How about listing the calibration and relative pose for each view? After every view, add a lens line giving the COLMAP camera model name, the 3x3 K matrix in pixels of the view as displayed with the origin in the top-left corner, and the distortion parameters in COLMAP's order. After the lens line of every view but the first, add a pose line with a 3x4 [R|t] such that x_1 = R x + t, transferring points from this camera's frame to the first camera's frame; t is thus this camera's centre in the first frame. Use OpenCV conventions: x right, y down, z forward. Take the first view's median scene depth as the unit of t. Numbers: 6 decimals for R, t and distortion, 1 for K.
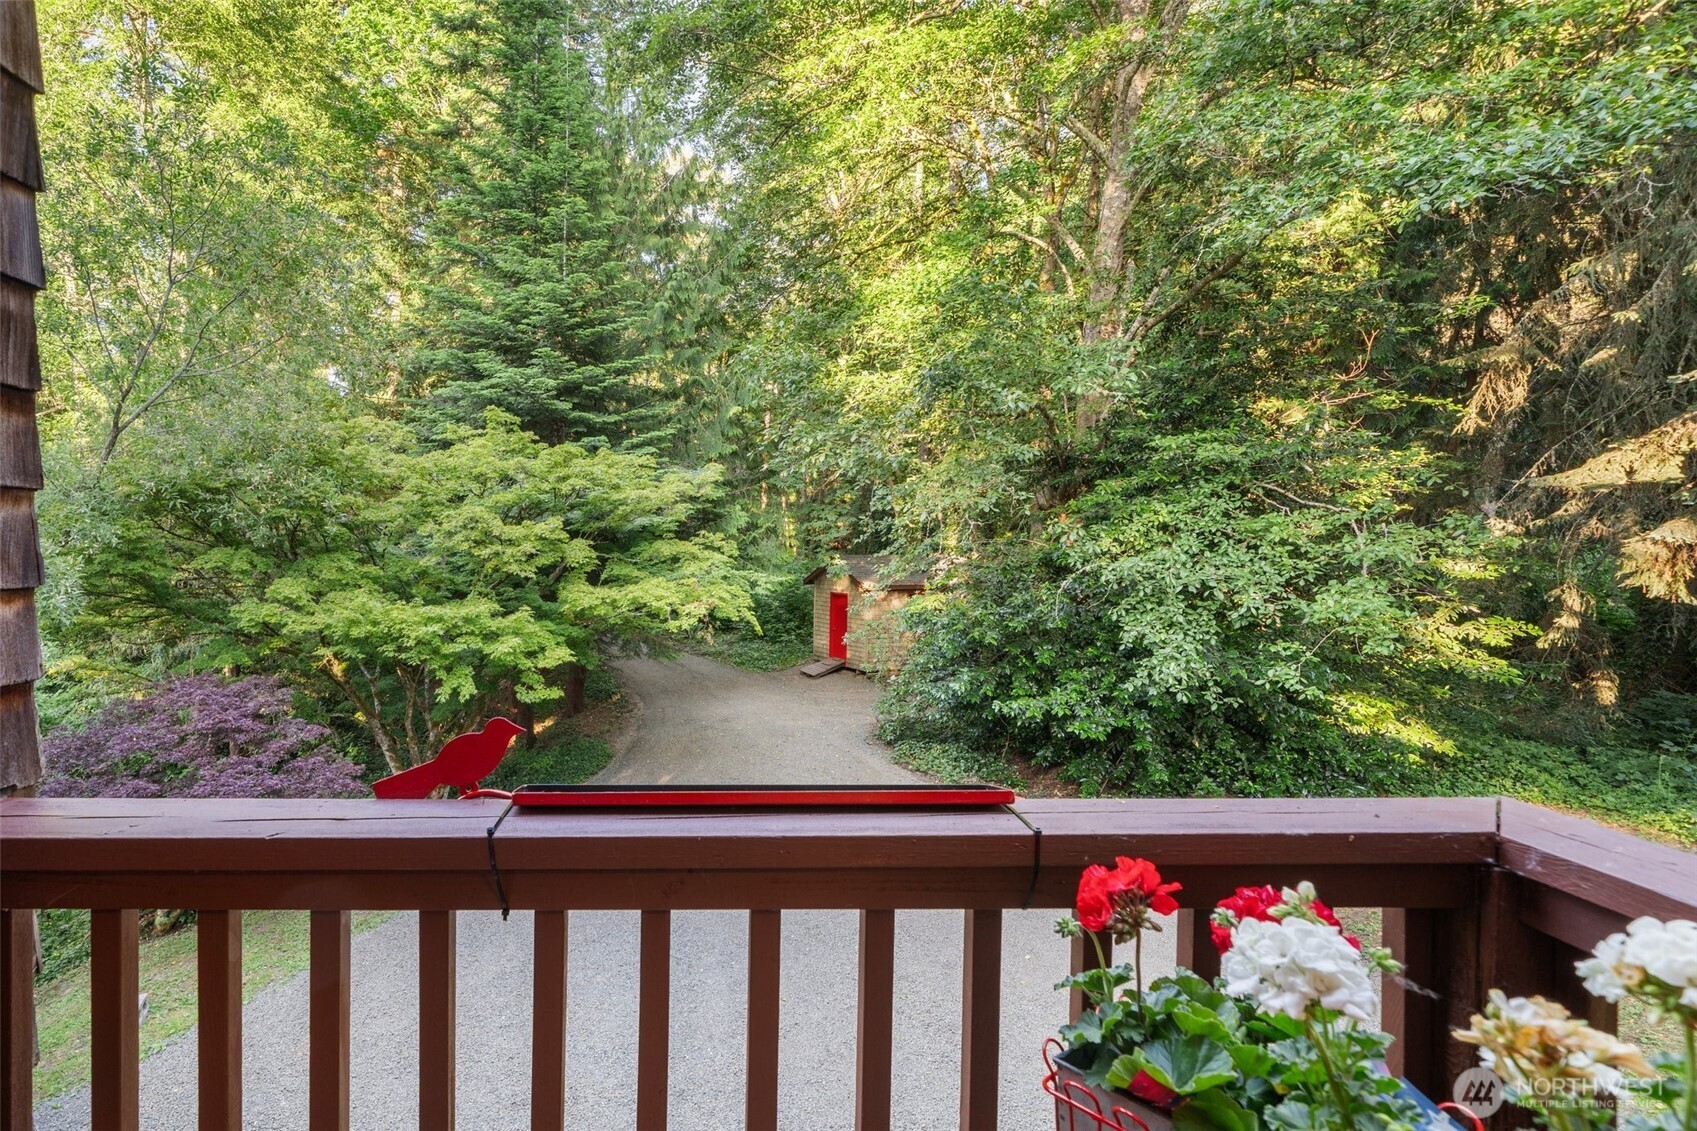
lens RADIAL K [[823.4, 0, 846.5], [0, 823.4, 564.8], [0, 0, 1]] dist [-0.002070, -0.000213]
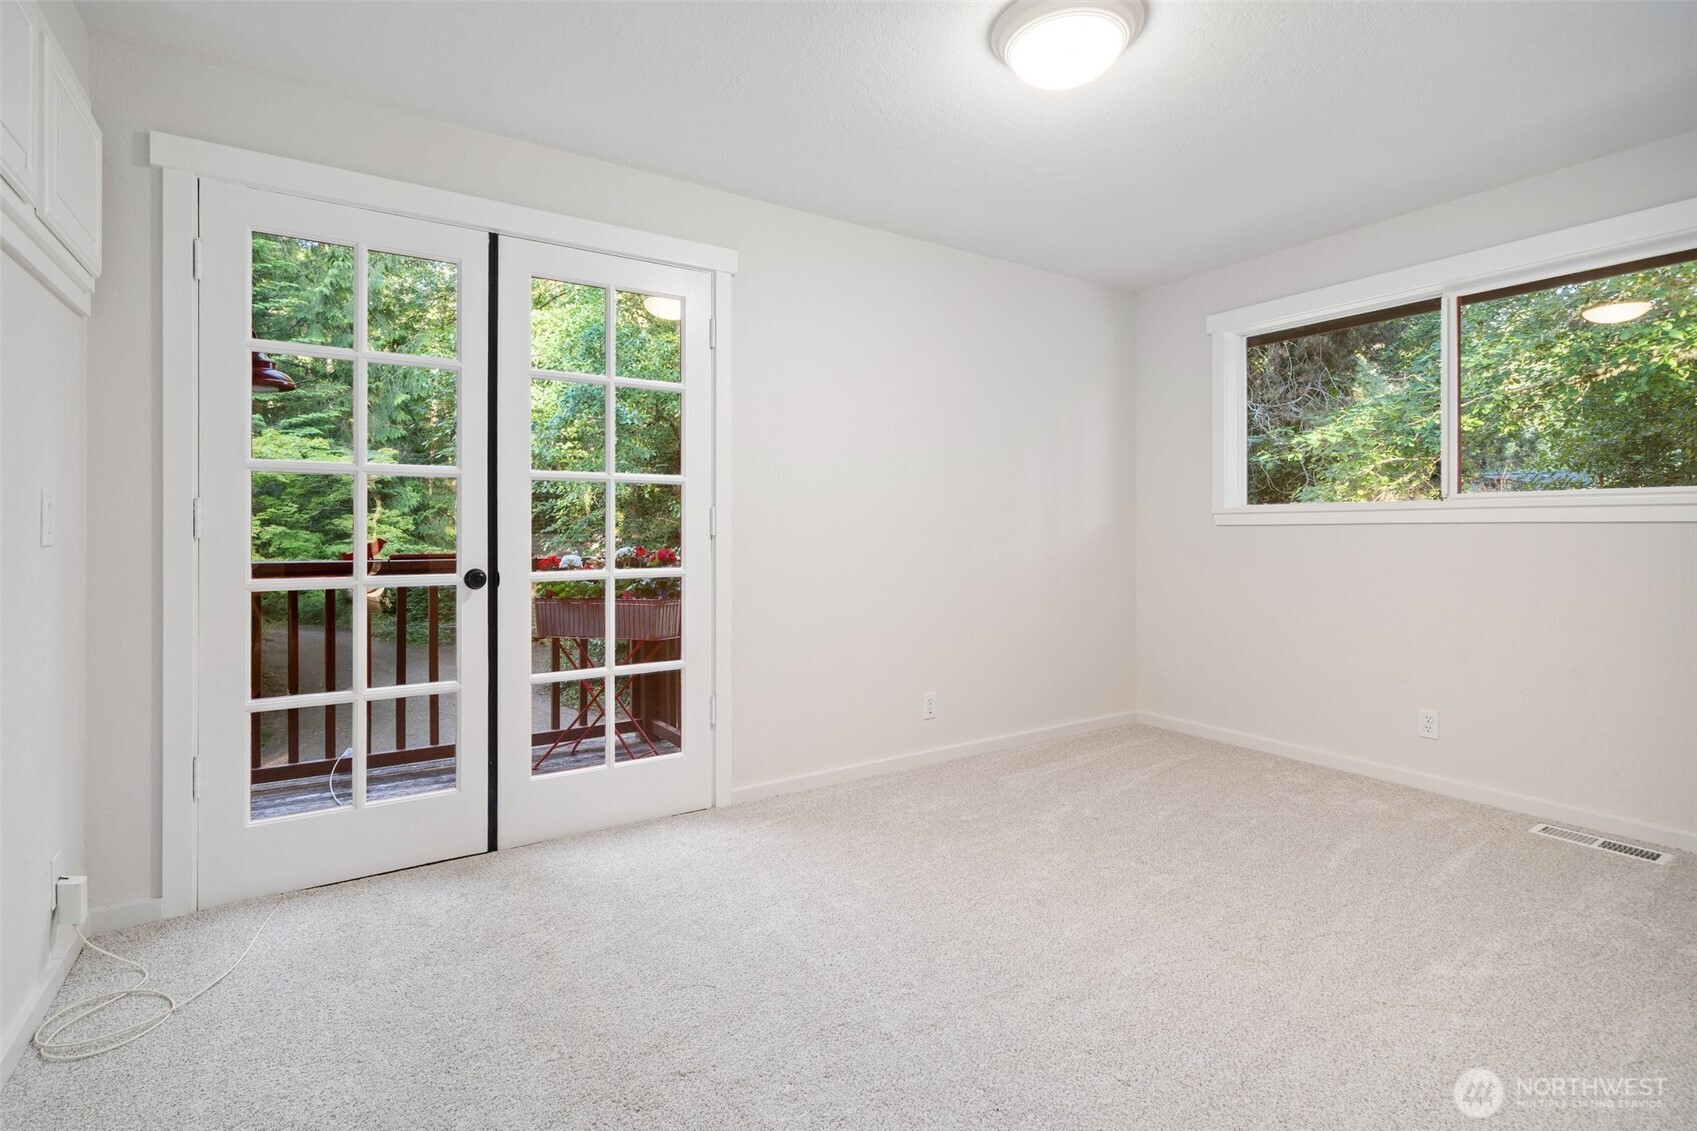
lens RADIAL K [[823.4, 0, 850.9], [0, 823.4, 563.9], [0, 0, 1]] dist [-0.002070, -0.000213]
pose [[0.931463, -0.012013, 0.363638, 0.014513], [0.006470, 0.999844, 0.016456, 0.014657], [-0.363779, -0.012975, 0.931395, -0.207620]]
